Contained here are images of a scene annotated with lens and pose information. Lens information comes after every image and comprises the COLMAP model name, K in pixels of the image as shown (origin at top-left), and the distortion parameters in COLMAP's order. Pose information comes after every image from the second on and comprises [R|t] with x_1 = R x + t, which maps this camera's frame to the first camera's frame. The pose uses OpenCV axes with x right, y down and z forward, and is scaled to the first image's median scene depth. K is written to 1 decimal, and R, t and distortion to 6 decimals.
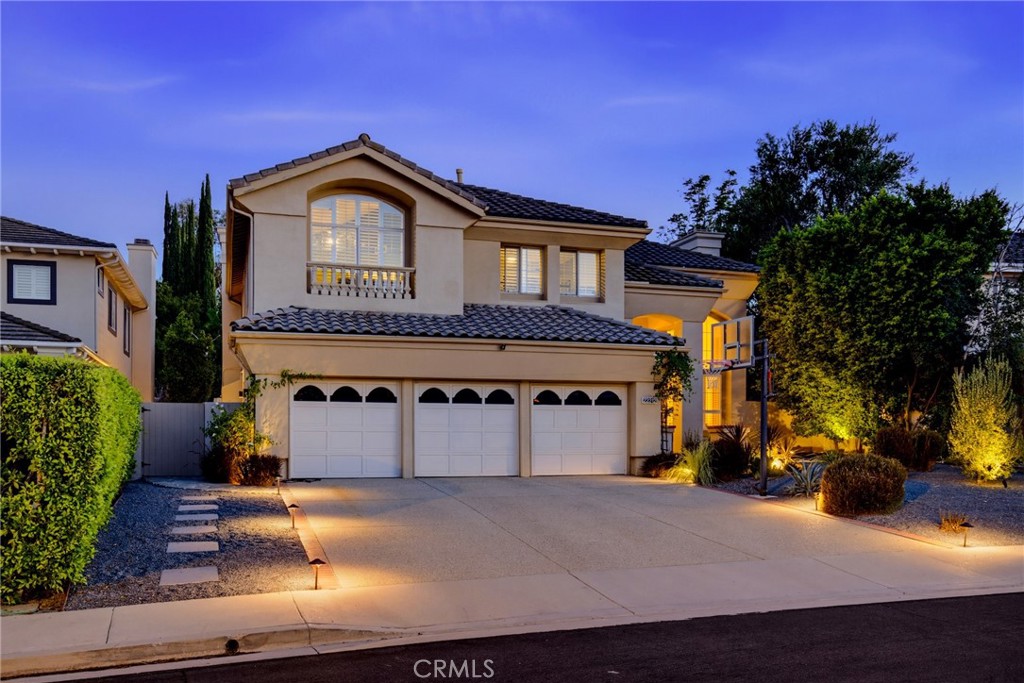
lens RADIAL K [[886.9, 0, 511.5], [0, 886.9, 335.5], [0, 0, 1]] dist [0.000704, 0.000258]
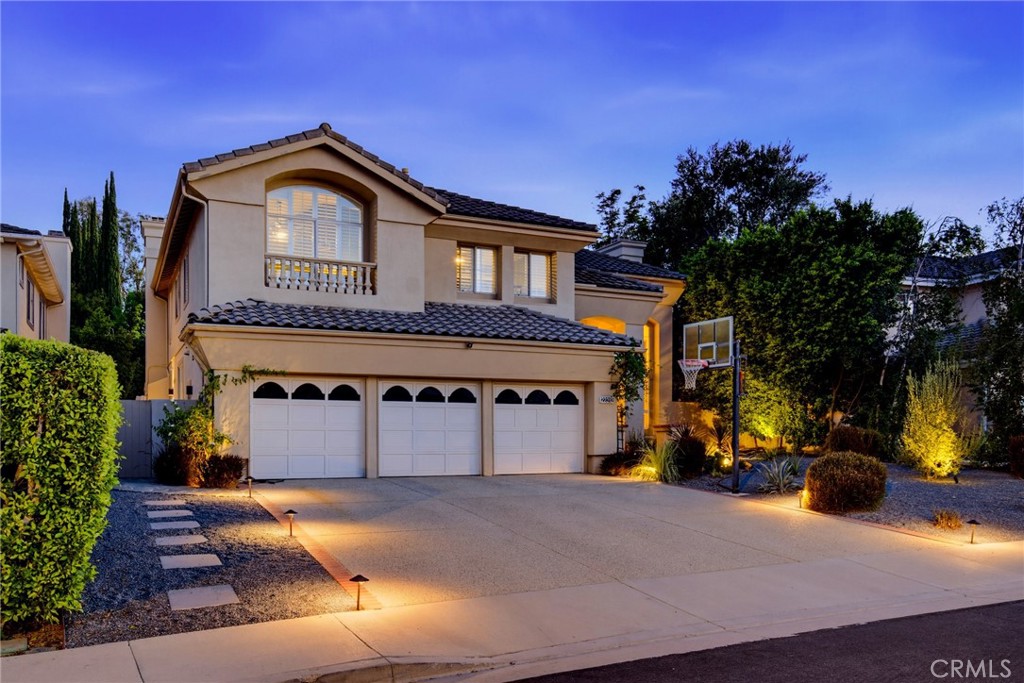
lens RADIAL K [[825.3, 0, 512.7], [0, 825.3, 350.2], [0, 0, 1]] dist [-0.001140, 0.000315]
pose [[0.990598, 0.013403, 0.136146, -0.082689], [-0.014897, 0.999839, 0.009960, 0.008302], [-0.135991, -0.011894, 0.990639, 0.077523]]
